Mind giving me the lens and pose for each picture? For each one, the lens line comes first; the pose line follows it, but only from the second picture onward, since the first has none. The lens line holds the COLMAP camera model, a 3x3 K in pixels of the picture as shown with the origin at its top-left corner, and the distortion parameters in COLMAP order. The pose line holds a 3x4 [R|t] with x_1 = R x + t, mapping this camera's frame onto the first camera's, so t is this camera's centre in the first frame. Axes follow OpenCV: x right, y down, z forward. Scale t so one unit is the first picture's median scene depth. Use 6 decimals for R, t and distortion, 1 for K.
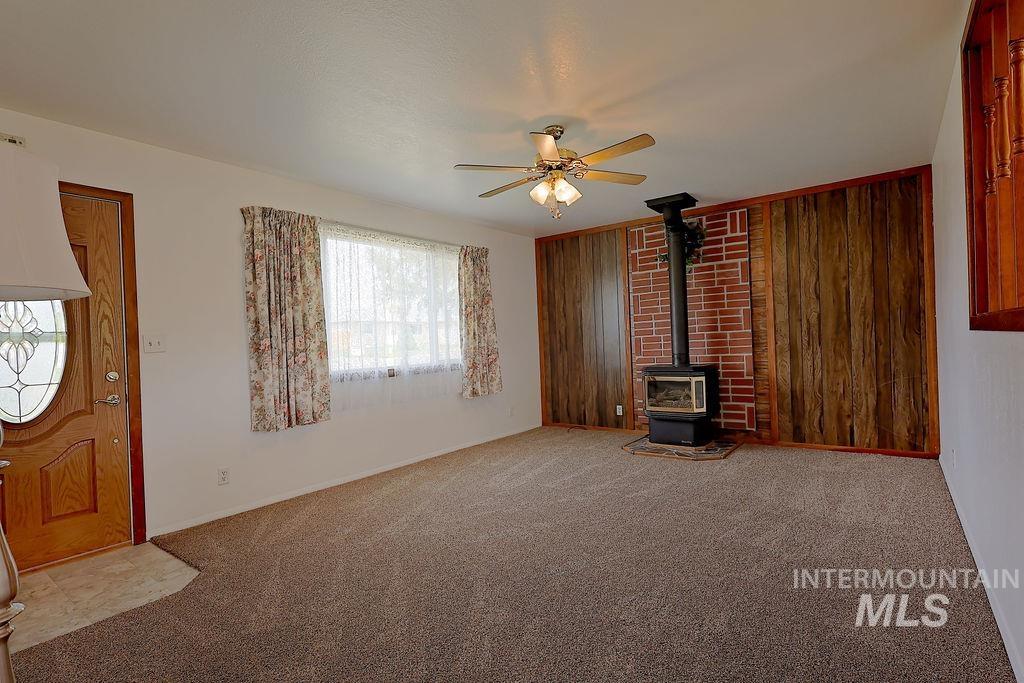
lens RADIAL K [[468.9, 0, 533.1], [0, 468.9, 344.1], [0, 0, 1]] dist [0.001528, 0.000134]
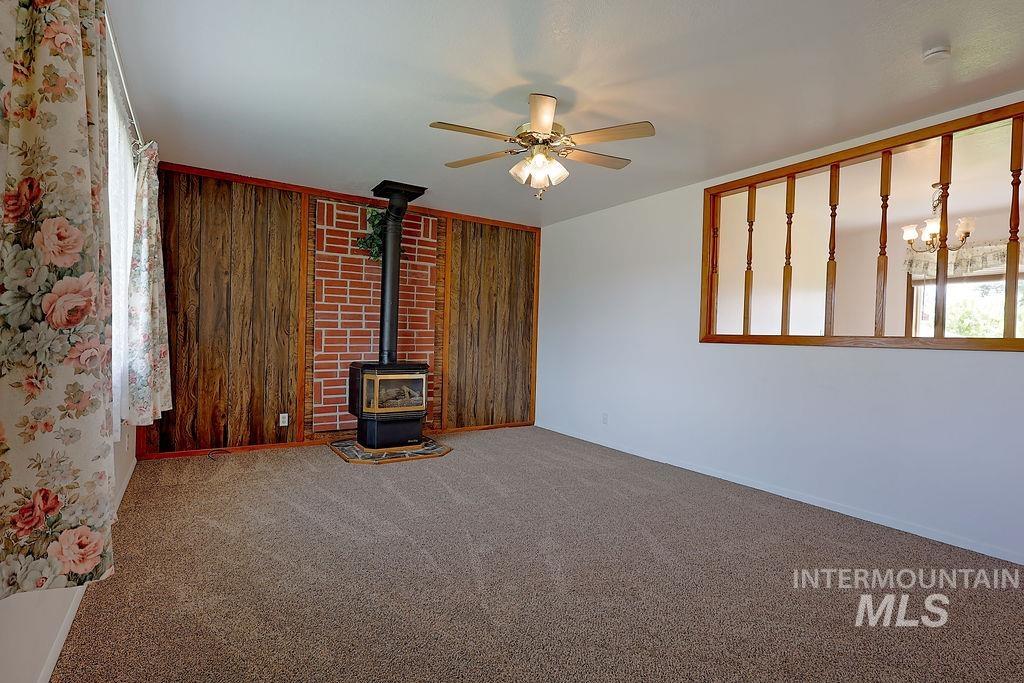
lens RADIAL K [[507.4, 0, 513.8], [0, 507.4, 339.5], [0, 0, 1]] dist [-0.003111, 0.001321]
pose [[0.370240, 0.041334, 0.928016, -0.556914], [-0.039173, 0.998816, -0.028860, 0.018562], [-0.928110, -0.025668, 0.371420, 0.386787]]
